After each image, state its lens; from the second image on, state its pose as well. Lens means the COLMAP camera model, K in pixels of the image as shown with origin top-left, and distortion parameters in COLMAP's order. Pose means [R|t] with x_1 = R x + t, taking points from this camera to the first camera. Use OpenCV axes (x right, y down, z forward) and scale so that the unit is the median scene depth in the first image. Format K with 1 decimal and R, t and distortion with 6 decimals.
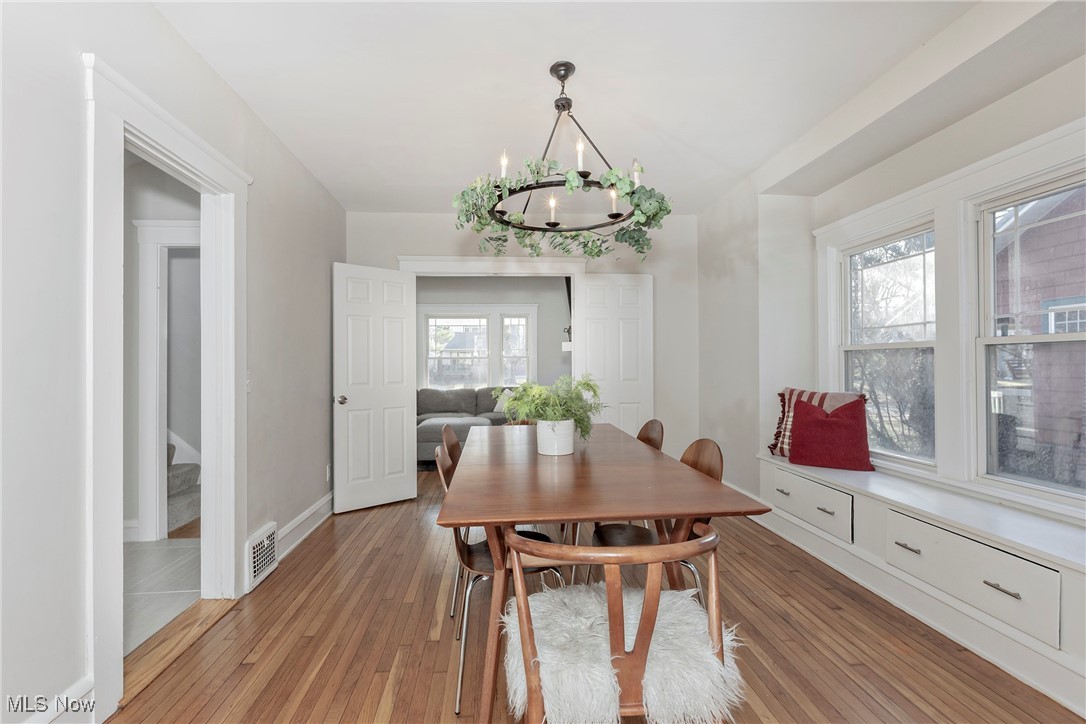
lens RADIAL K [[492.2, 0, 493.7], [0, 492.2, 383.6], [0, 0, 1]] dist [-0.000409, 0.000290]
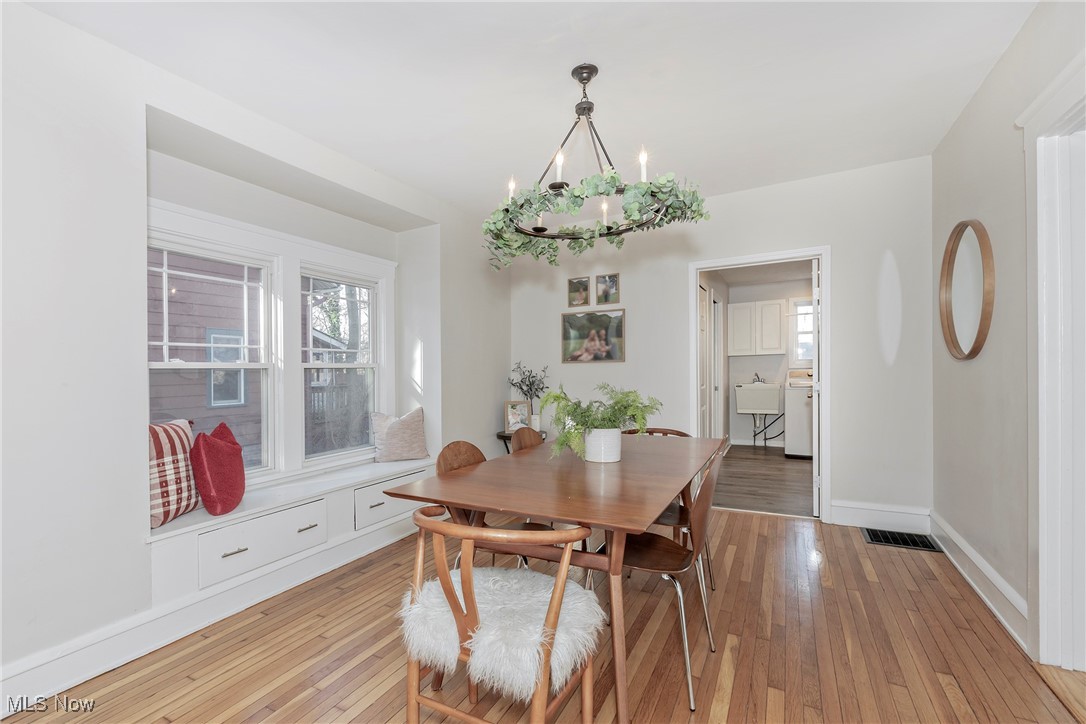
lens RADIAL K [[492.2, 0, 493.7], [0, 492.2, 383.6], [0, 0, 1]] dist [-0.000409, 0.000290]
pose [[-0.858184, 0.016292, 0.513083, -0.211023], [0.048946, 0.997539, 0.050193, -0.082571], [-0.511003, 0.068188, -0.856870, 1.949604]]
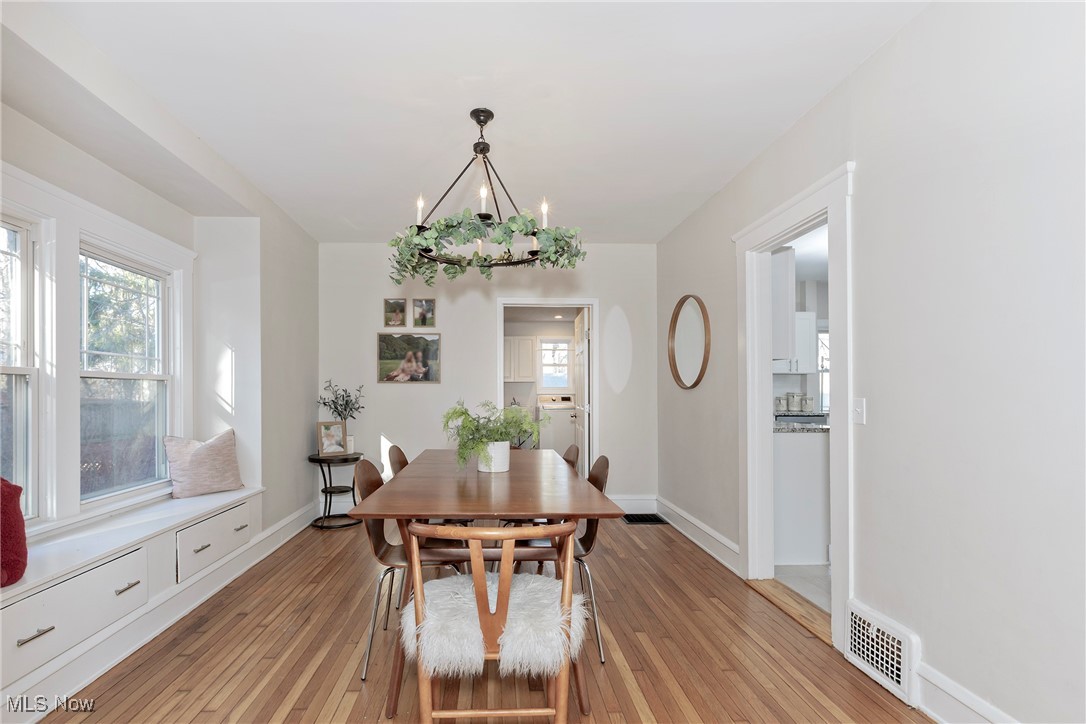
lens RADIAL K [[497.6, 0, 503.9], [0, 497.6, 401.1], [0, 0, 1]] dist [-0.000183, -0.000199]
pose [[-0.999582, 0.009796, -0.027209, 0.129515], [0.008356, 0.998585, 0.052525, -0.078915], [0.027685, 0.052276, -0.998249, 2.095094]]
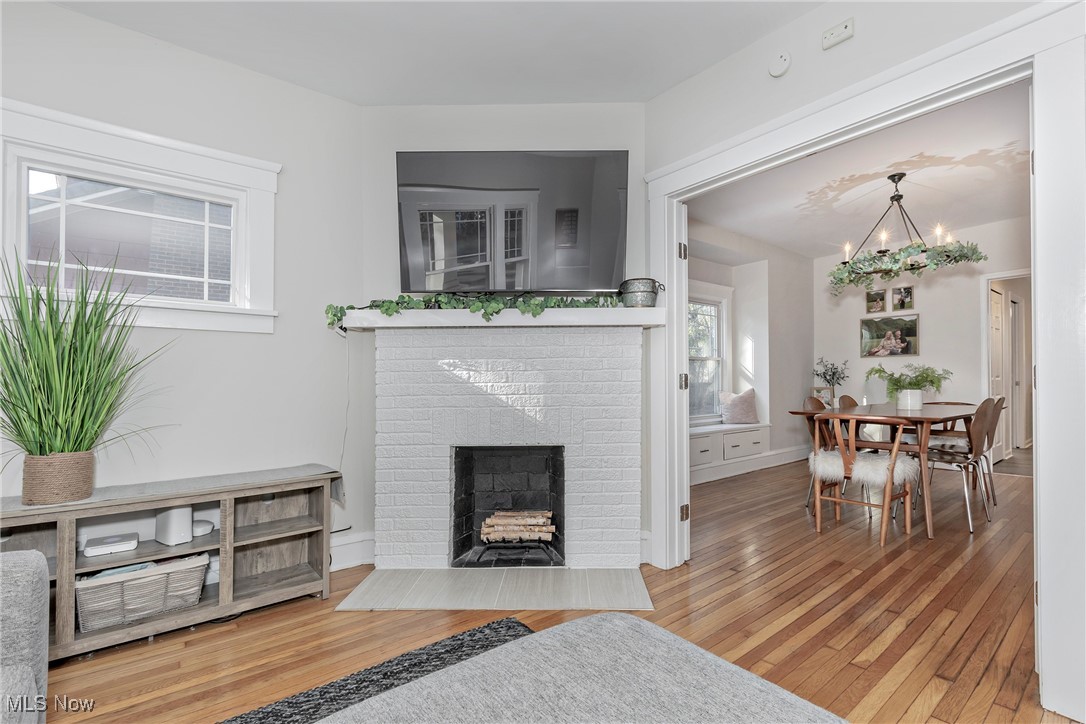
lens RADIAL K [[518.9, 0, 567.4], [0, 518.9, 376.2], [0, 0, 1]] dist [0.011904, -0.000043]
pose [[-0.657156, 0.026669, 0.753282, -0.453349], [0.045280, 0.998966, 0.004135, -0.035739], [-0.752393, 0.036826, -0.657684, 3.006296]]
